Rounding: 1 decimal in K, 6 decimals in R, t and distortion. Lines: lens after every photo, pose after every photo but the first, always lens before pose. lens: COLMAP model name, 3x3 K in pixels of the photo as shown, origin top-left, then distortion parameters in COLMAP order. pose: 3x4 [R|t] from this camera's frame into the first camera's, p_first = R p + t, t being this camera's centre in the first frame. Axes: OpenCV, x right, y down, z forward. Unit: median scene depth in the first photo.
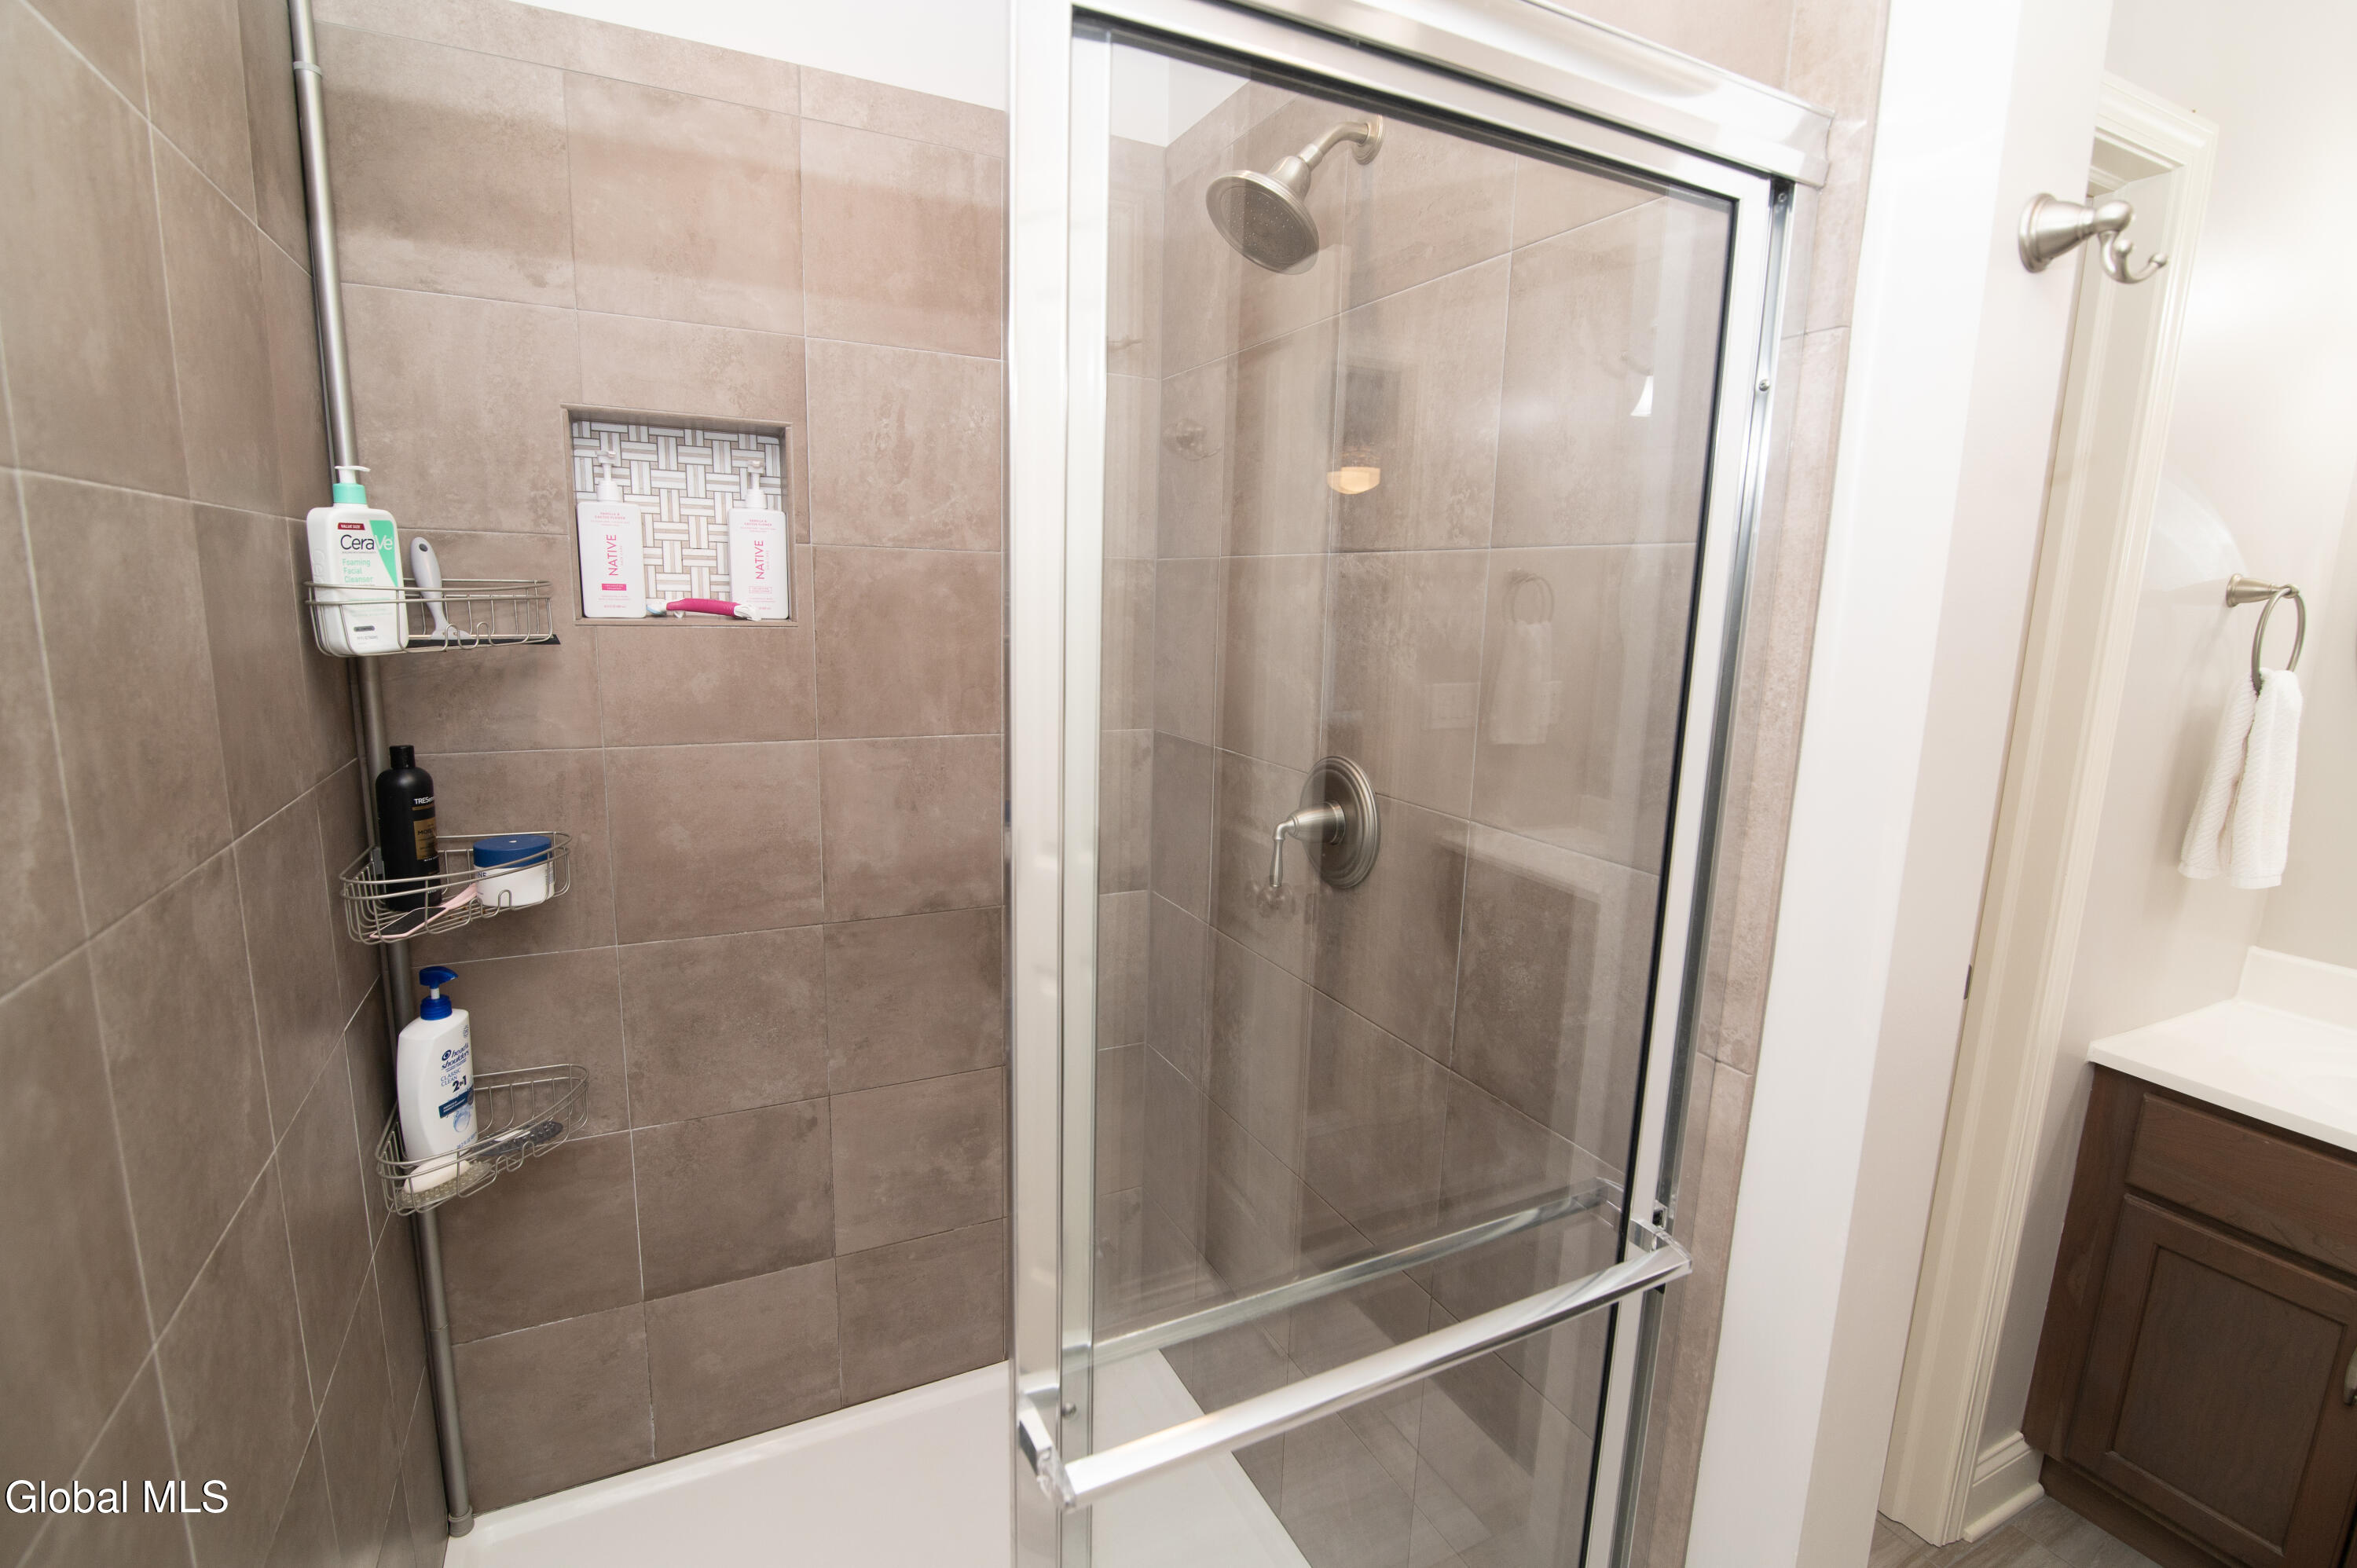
lens RADIAL K [[1089.8, 0, 1179.0], [0, 1089.8, 780.8], [0, 0, 1]] dist [-0.026854, 0.001789]
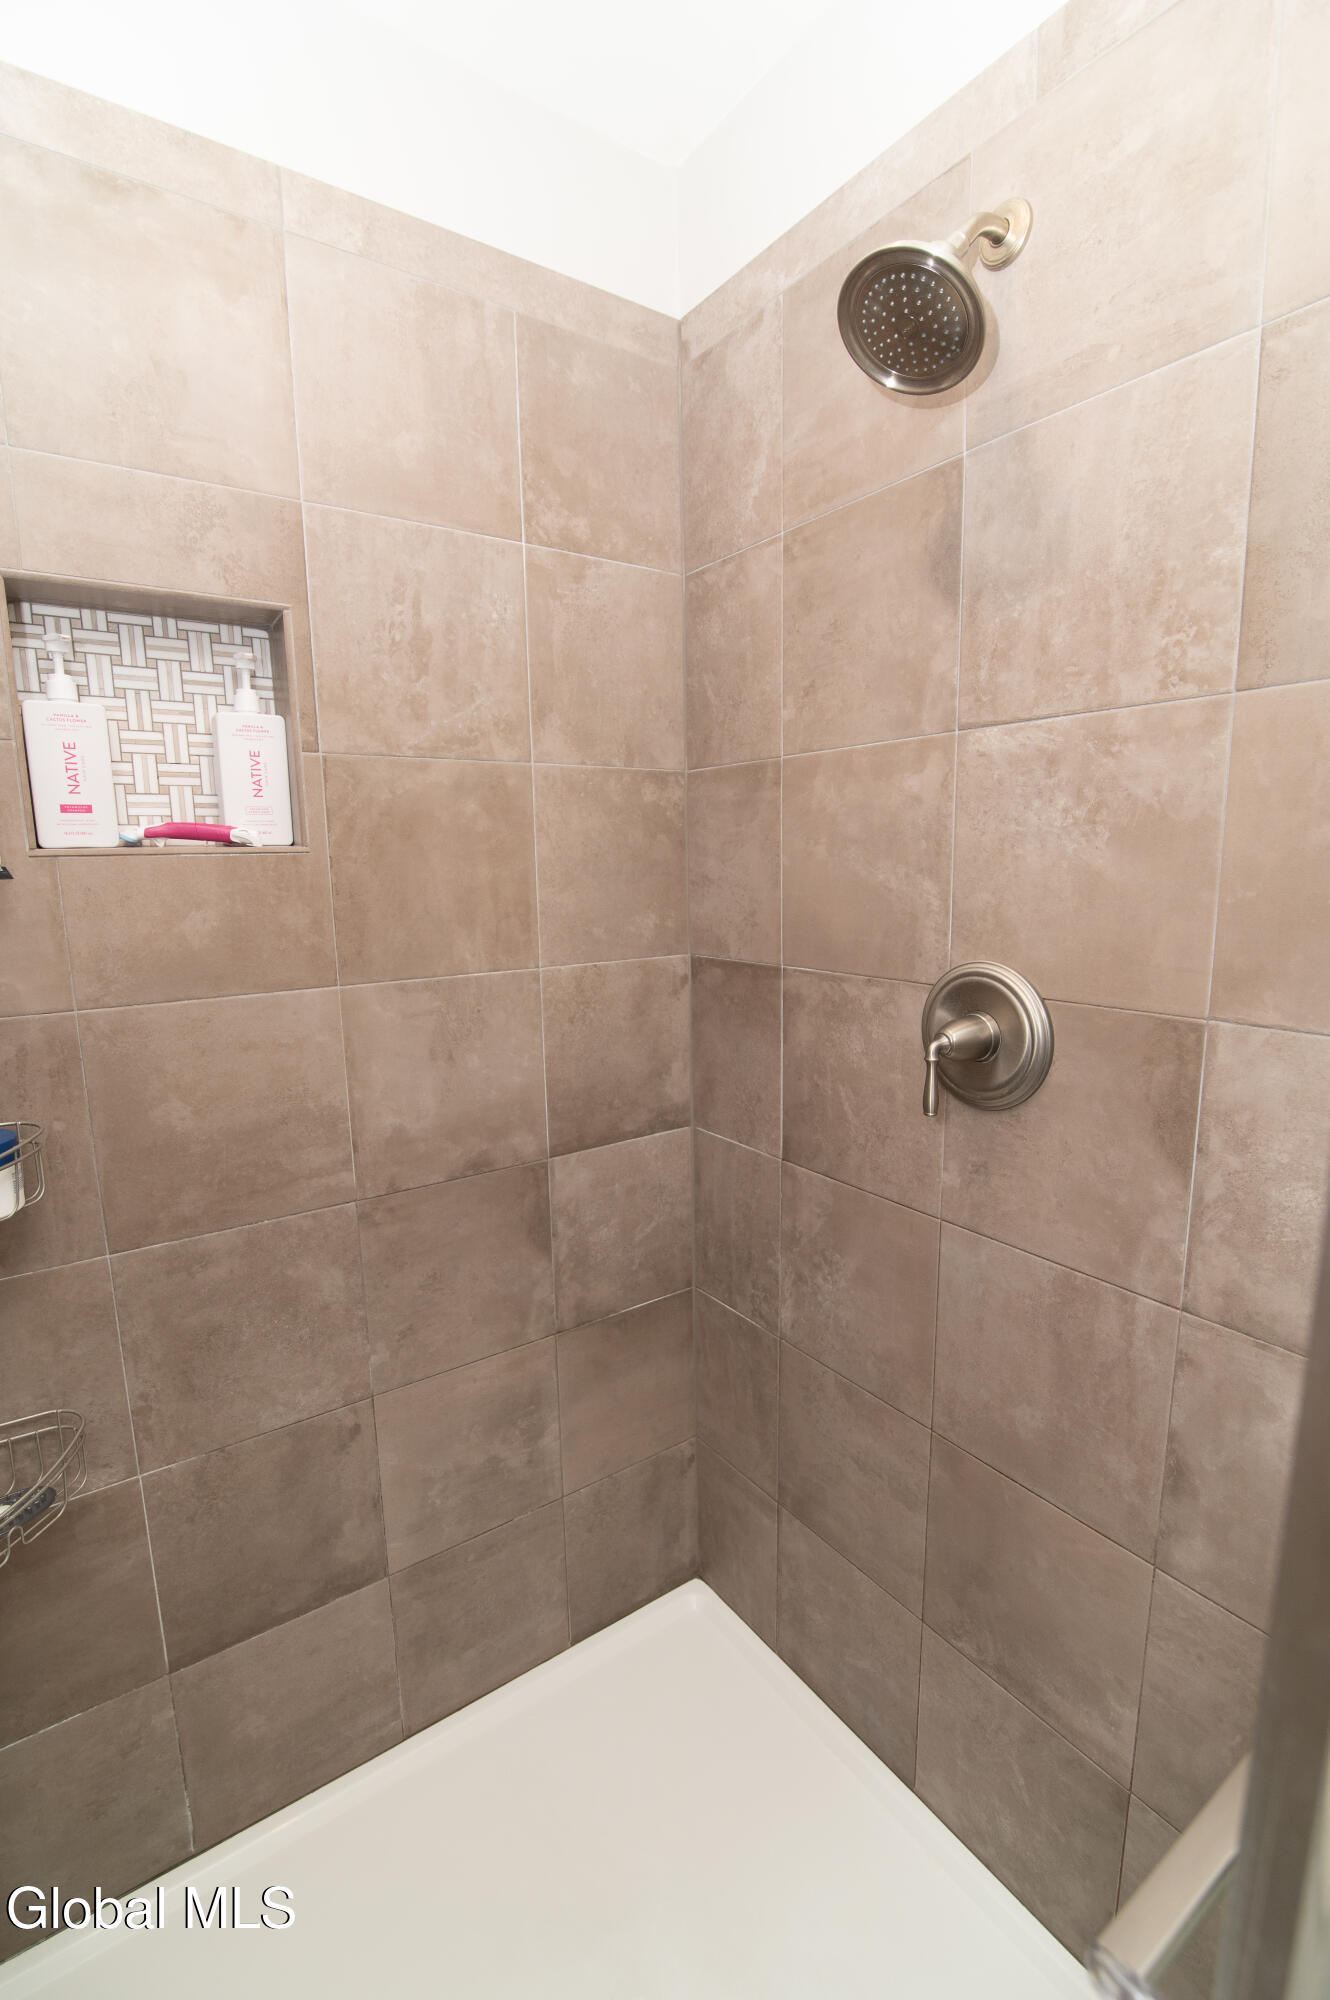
lens RADIAL K [[924.8, 0, 669.1], [0, 924.8, 1013.8], [0, 0, 1]] dist [-0.026854, 0.001789]
pose [[0.988175, -0.069573, 0.136635, -0.182963], [0.070136, 0.997537, 0.000697, 0.001346], [-0.136347, 0.008894, 0.990621, 0.260565]]
